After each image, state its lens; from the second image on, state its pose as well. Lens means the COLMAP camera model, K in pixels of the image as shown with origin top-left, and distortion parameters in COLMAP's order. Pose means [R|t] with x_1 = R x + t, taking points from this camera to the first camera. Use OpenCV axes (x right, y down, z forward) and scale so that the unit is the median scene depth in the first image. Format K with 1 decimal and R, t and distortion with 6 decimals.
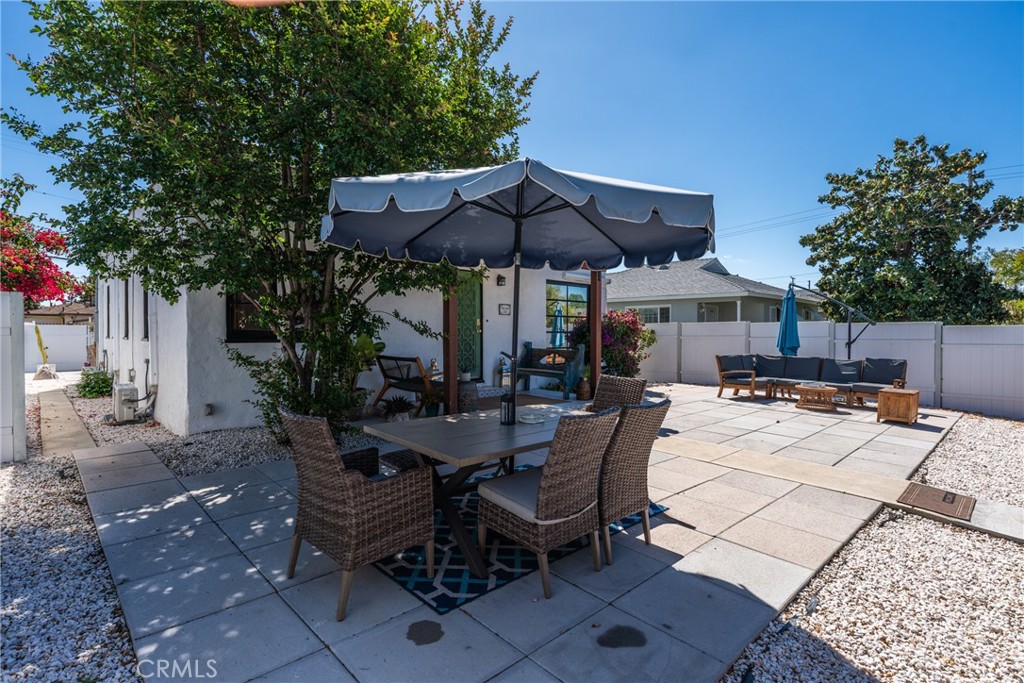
lens RADIAL K [[493.7, 0, 512.0], [0, 493.7, 341.5], [0, 0, 1]] dist [-0.001631, -0.000290]
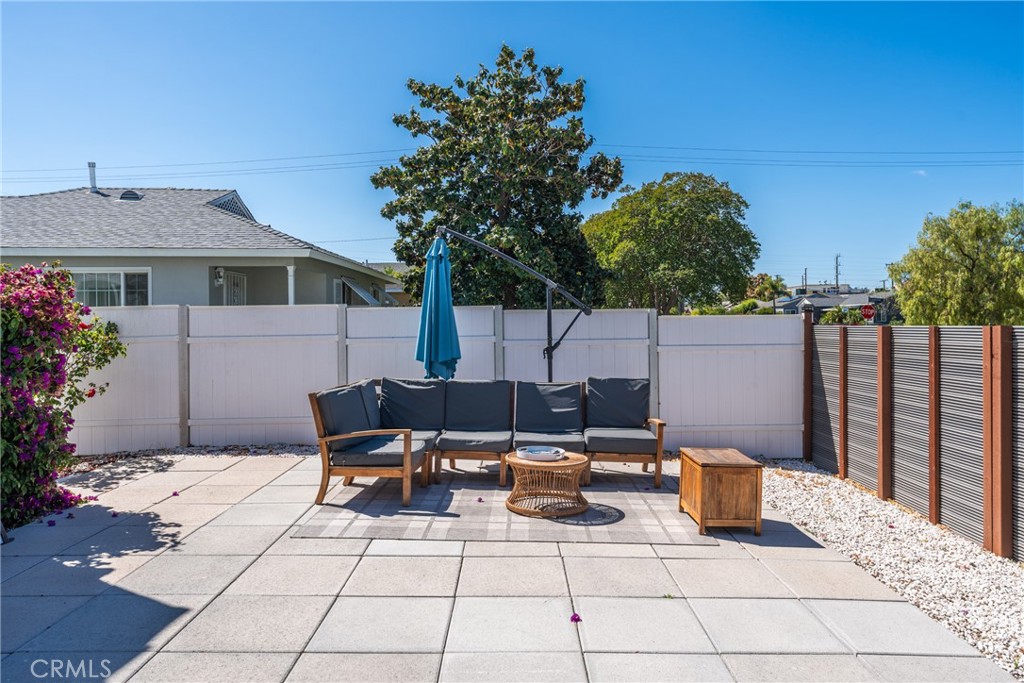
lens RADIAL K [[650.4, 0, 515.4], [0, 650.4, 320.3], [0, 0, 1]] dist [0.001635, 0.001133]
pose [[0.664037, -0.005167, 0.747682, 0.102291], [0.017780, 0.999802, -0.008881, -0.014297], [-0.747488, 0.019191, 0.663998, 0.384174]]
